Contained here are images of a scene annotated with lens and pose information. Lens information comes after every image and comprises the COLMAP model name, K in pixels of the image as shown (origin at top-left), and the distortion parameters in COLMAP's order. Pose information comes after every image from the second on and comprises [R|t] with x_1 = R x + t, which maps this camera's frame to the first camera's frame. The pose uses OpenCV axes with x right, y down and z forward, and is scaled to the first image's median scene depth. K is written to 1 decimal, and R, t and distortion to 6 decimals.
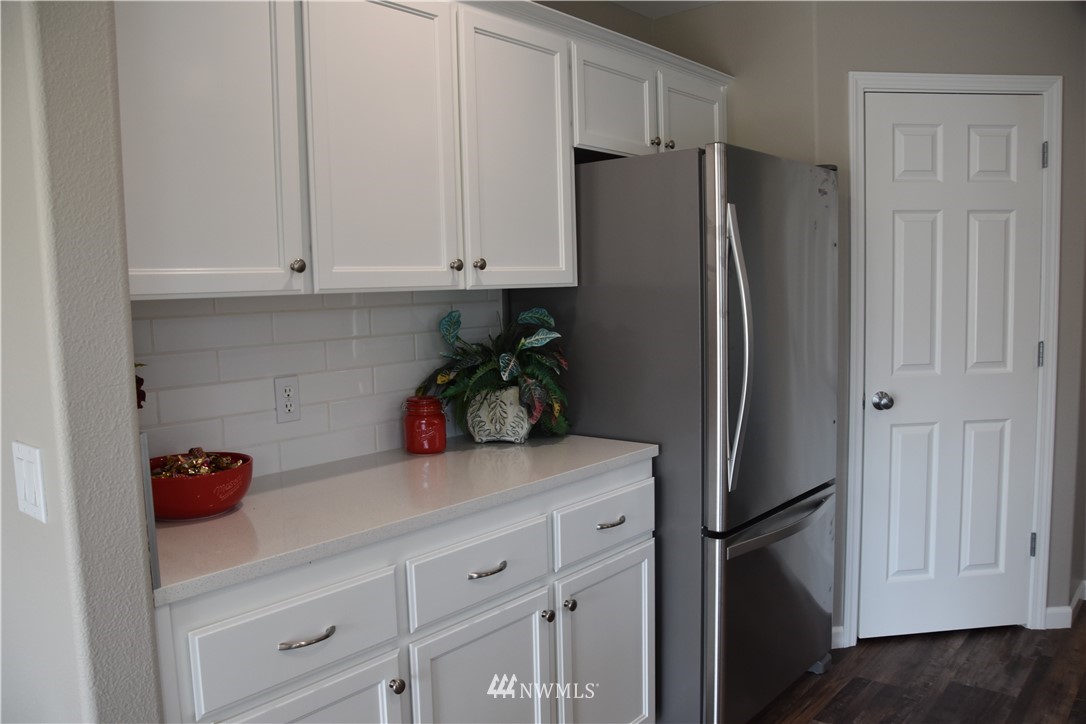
lens RADIAL K [[859.8, 0, 541.4], [0, 859.8, 374.8], [0, 0, 1]] dist [-0.140598, 0.120429]
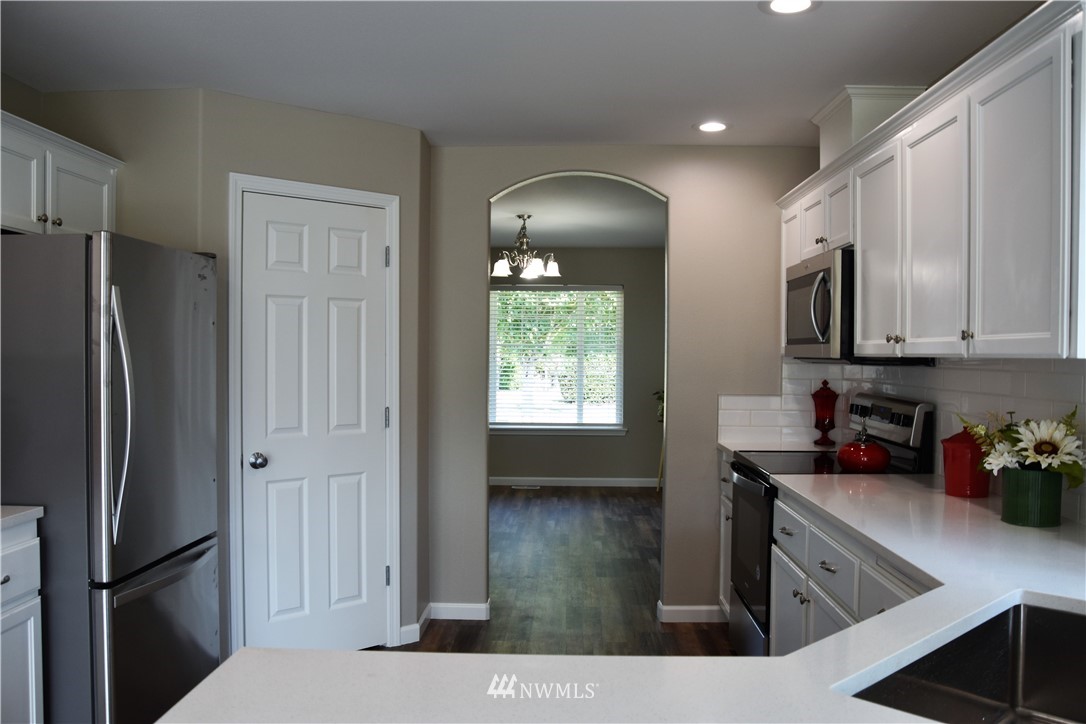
lens RADIAL K [[901.8, 0, 543.6], [0, 901.8, 370.2], [0, 0, 1]] dist [-0.143386, 0.111525]
pose [[0.787276, 0.017276, 0.616359, -0.039788], [0.036761, 0.996514, -0.074887, 0.016396], [-0.615504, 0.081615, 0.783897, -0.227230]]
